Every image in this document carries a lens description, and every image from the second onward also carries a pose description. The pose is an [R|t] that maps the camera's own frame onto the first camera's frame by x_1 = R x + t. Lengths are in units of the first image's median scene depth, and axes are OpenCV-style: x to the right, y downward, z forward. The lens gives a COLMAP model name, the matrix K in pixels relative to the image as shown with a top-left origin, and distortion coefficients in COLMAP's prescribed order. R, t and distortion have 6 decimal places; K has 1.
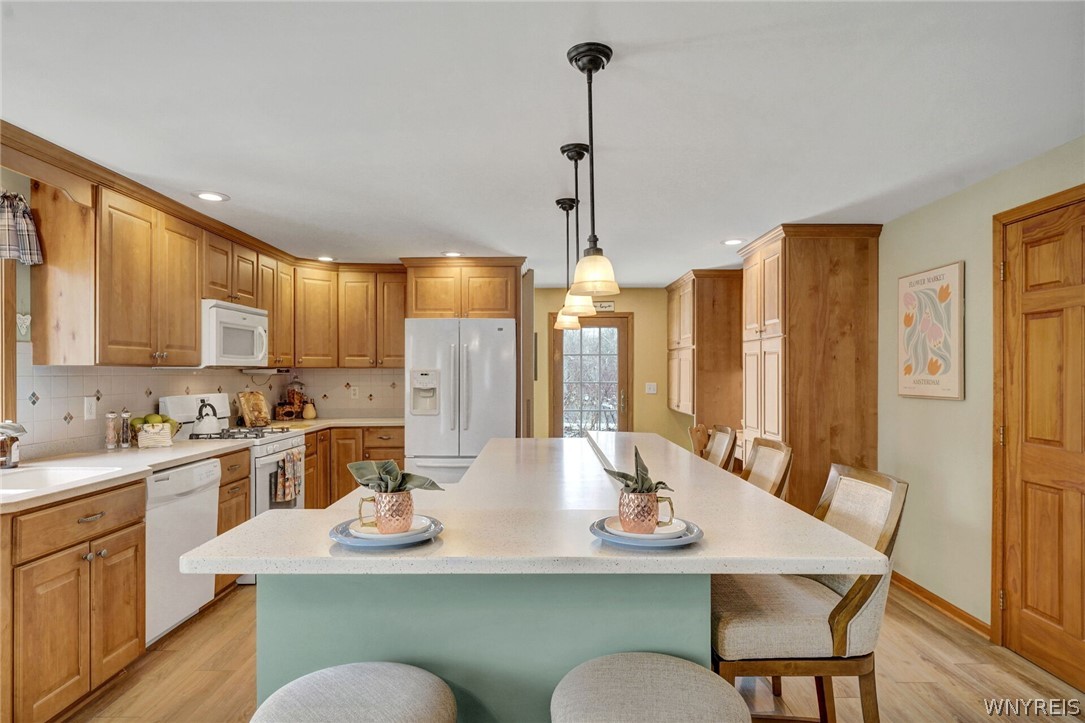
lens RADIAL K [[610.0, 0, 534.4], [0, 610.0, 368.5], [0, 0, 1]] dist [0.002736, 0.000936]
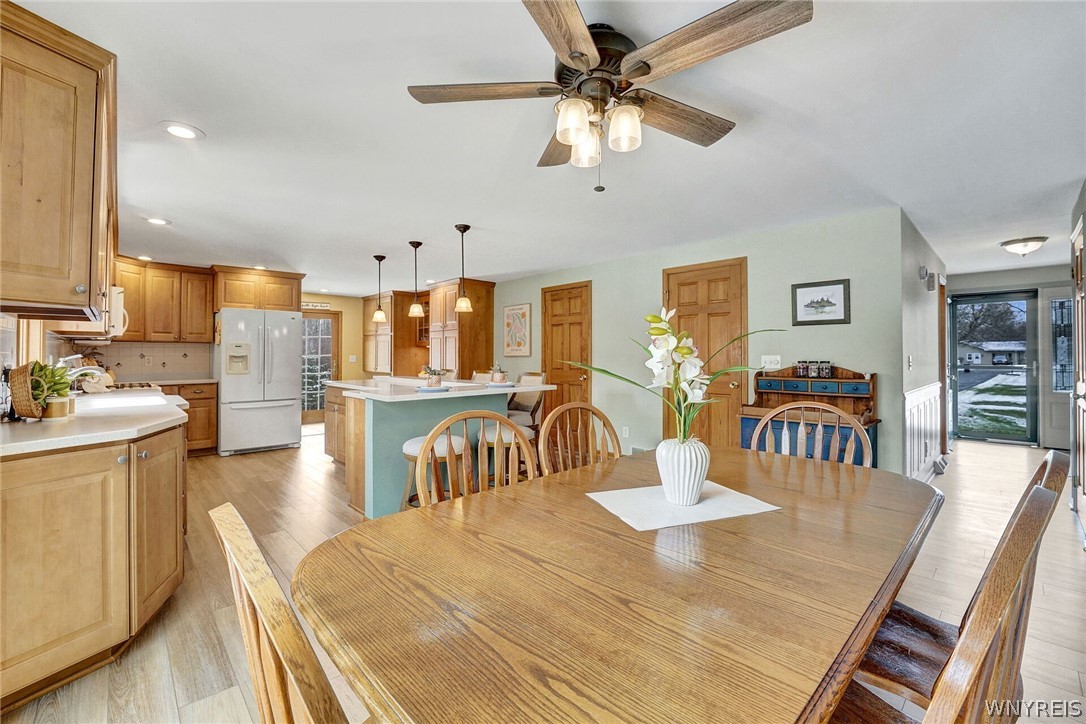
lens RADIAL K [[436.4, 0, 518.7], [0, 436.4, 346.1], [0, 0, 1]] dist [-0.019446, -0.000551]
pose [[0.752466, 0.012585, 0.658510, -0.389474], [-0.002221, 0.999860, -0.016571, 0.026794], [-0.658627, 0.011007, 0.752389, -0.255213]]
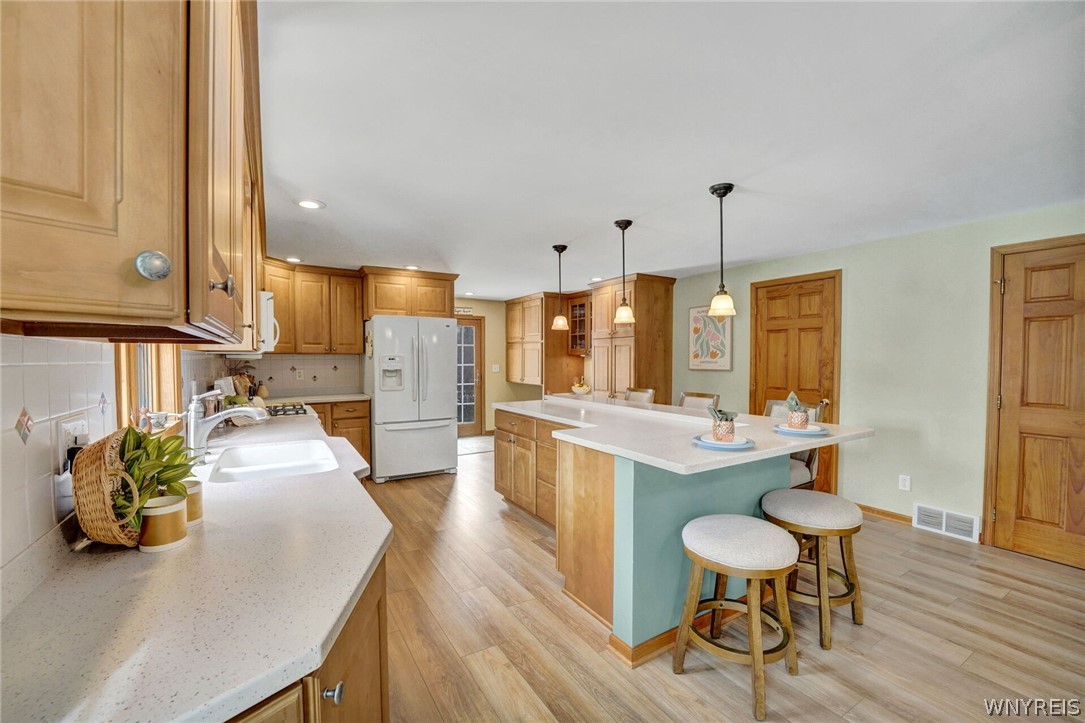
lens RADIAL K [[436.0, 0, 548.8], [0, 436.0, 367.4], [0, 0, 1]] dist [-0.019446, -0.000551]
pose [[0.857773, -0.011510, 0.513900, -0.398452], [-0.002767, 0.999631, 0.027007, 0.001792], [-0.514021, -0.024588, 0.857425, 0.043056]]
